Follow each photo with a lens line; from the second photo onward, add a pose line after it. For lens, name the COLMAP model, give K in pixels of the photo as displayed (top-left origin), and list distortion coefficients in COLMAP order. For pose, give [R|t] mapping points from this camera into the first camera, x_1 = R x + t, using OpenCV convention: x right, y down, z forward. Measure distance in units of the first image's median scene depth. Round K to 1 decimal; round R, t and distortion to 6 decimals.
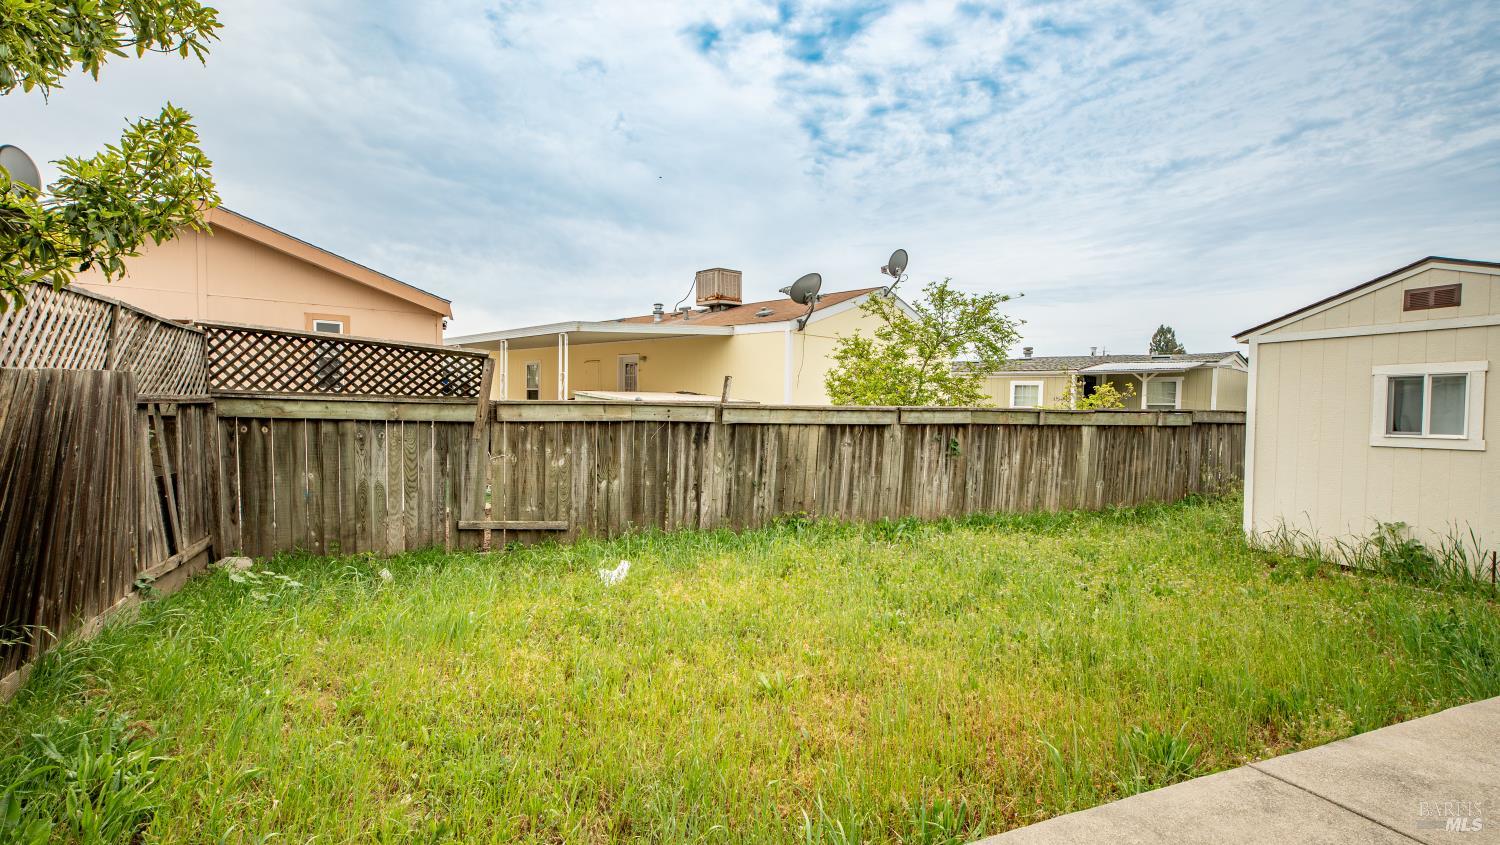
lens RADIAL K [[692.4, 0, 750.0], [0, 692.4, 422.5], [0, 0, 1]] dist [0.003155, -0.000160]
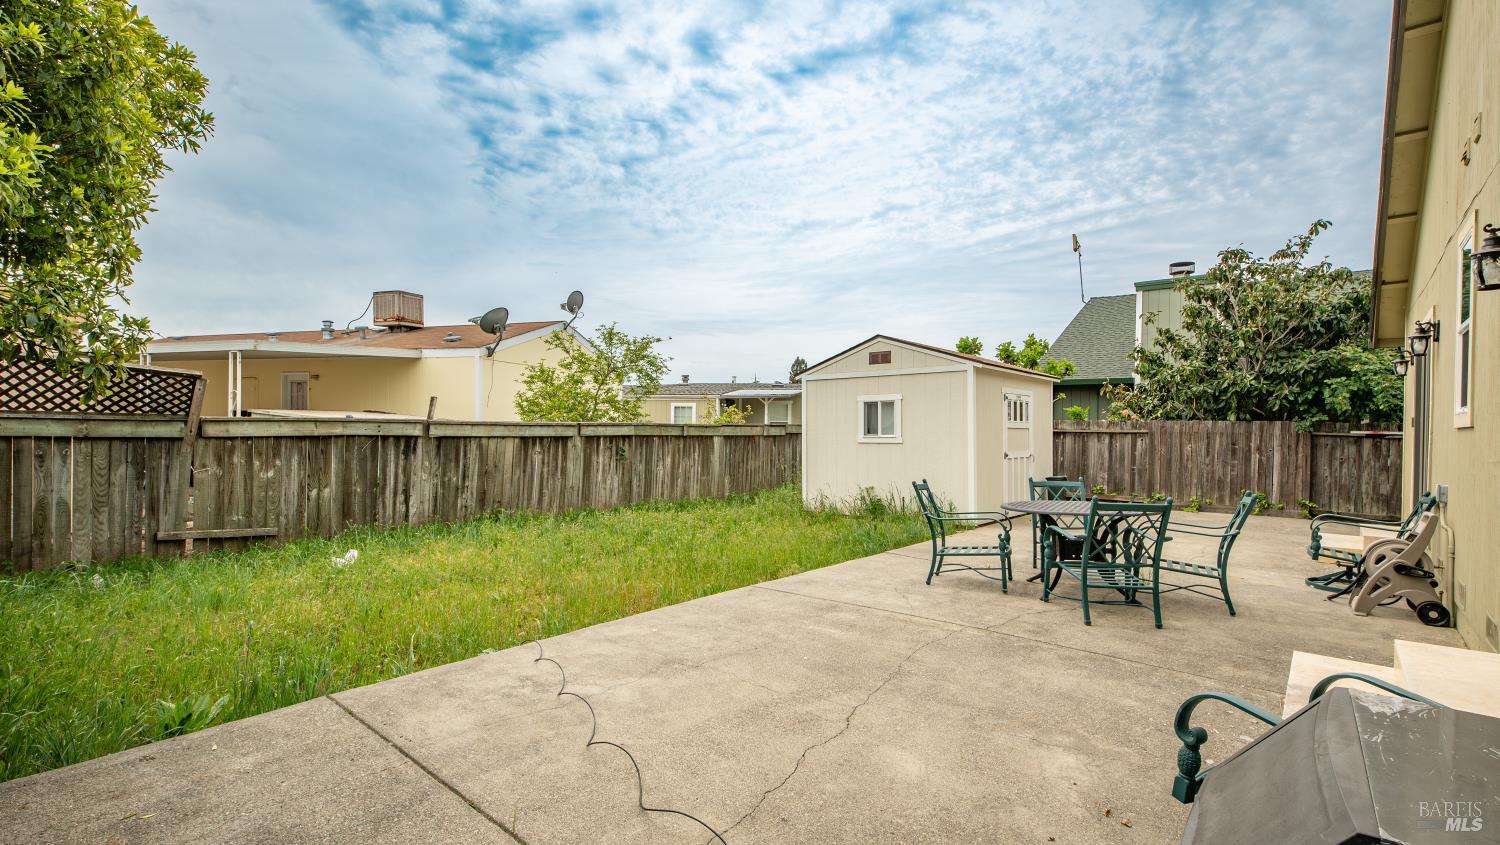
lens RADIAL K [[690.0, 0, 749.9], [0, 690.0, 442.4], [0, 0, 1]] dist [0.000185, -0.000073]
pose [[0.898143, -0.017645, 0.439349, -0.049197], [0.018054, 0.999832, 0.003248, 0.012701], [-0.439333, 0.005015, 0.898310, -0.226685]]
